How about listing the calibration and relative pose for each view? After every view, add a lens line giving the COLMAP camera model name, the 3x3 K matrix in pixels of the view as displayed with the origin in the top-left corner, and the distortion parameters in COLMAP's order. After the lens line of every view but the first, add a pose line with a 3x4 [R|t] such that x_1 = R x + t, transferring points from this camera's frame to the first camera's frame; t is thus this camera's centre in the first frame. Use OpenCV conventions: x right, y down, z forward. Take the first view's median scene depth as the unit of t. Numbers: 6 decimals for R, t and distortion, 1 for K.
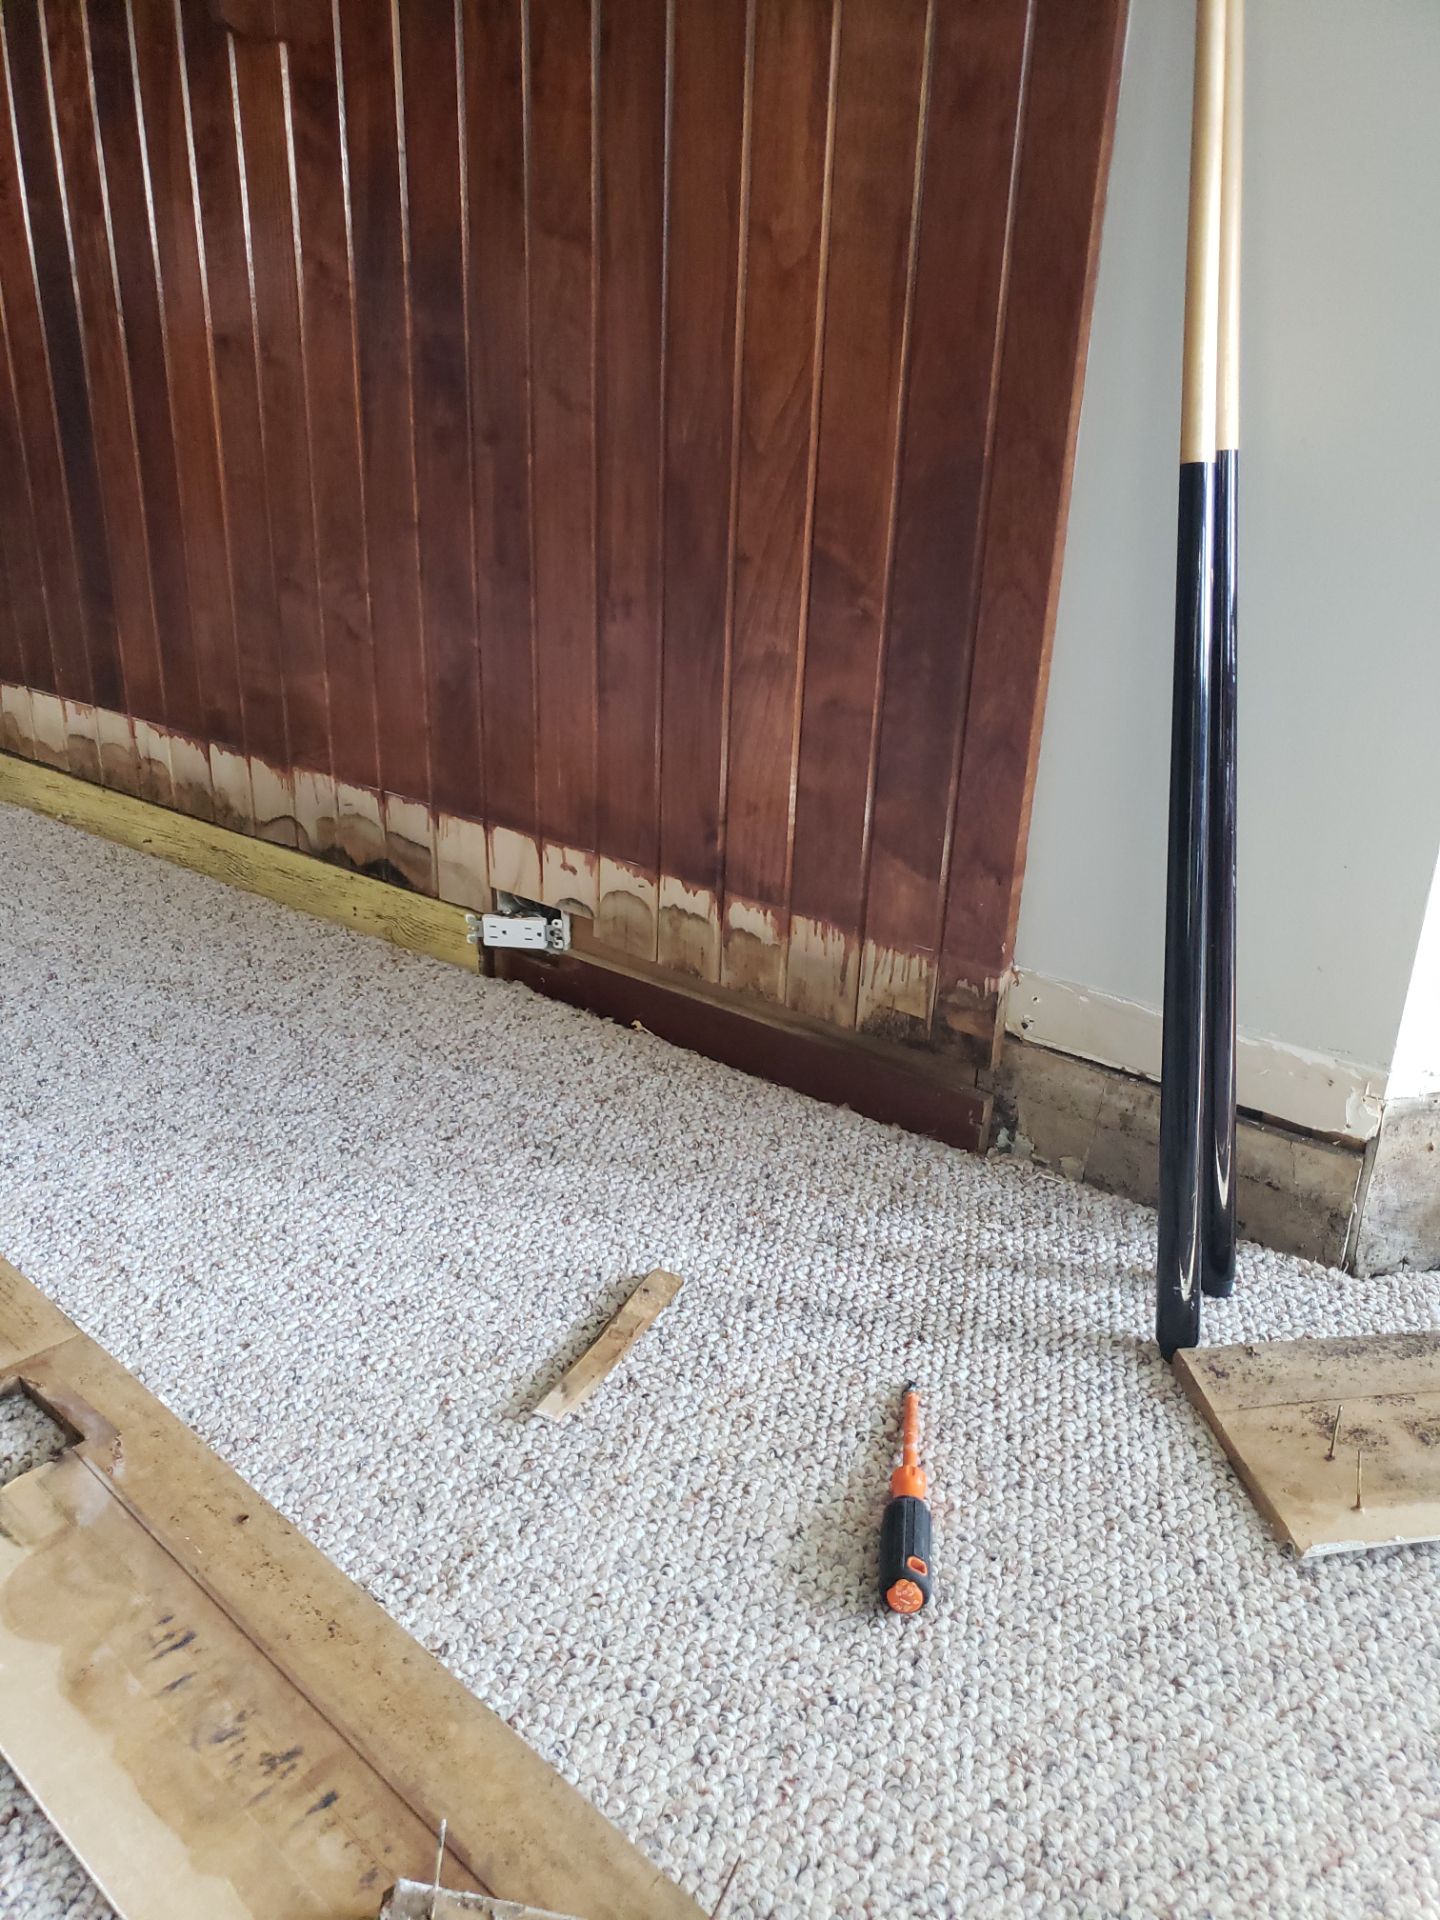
lens RADIAL K [[1501.0, 0, 707.4], [0, 1501.0, 959.6], [0, 0, 1]] dist [0.007710, 0.008939]
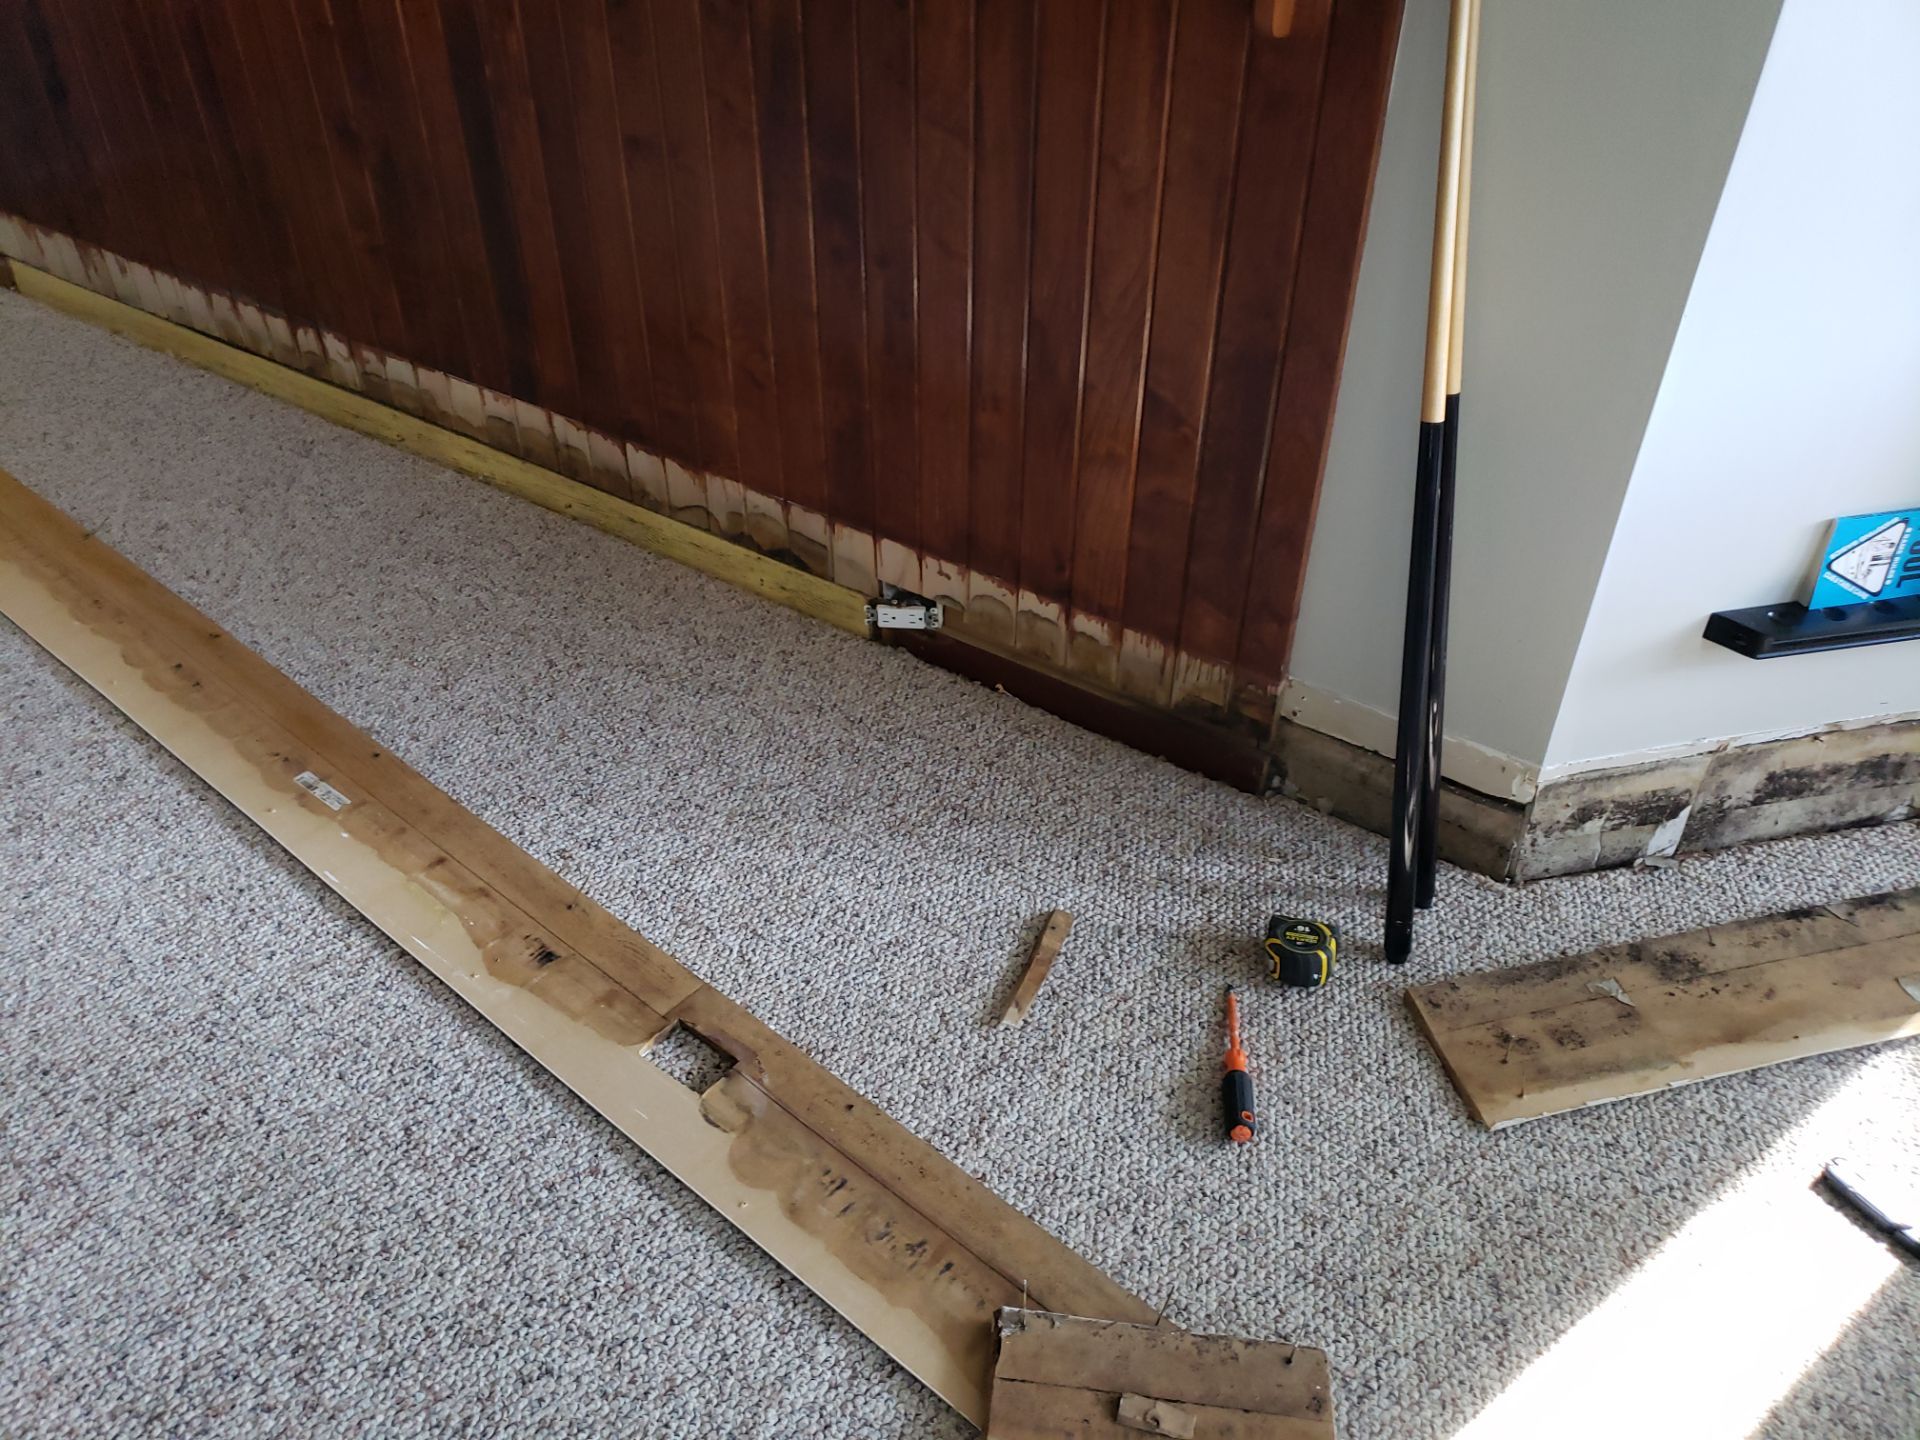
lens RADIAL K [[1501.0, 0, 964.2], [0, 1501.0, 702.6], [0, 0, 1]] dist [0.007710, 0.008939]
pose [[0.998495, -0.047739, 0.026996, -0.178772], [0.039535, 0.967704, 0.248969, -0.427555], [-0.038009, -0.247527, 0.968135, -0.467788]]
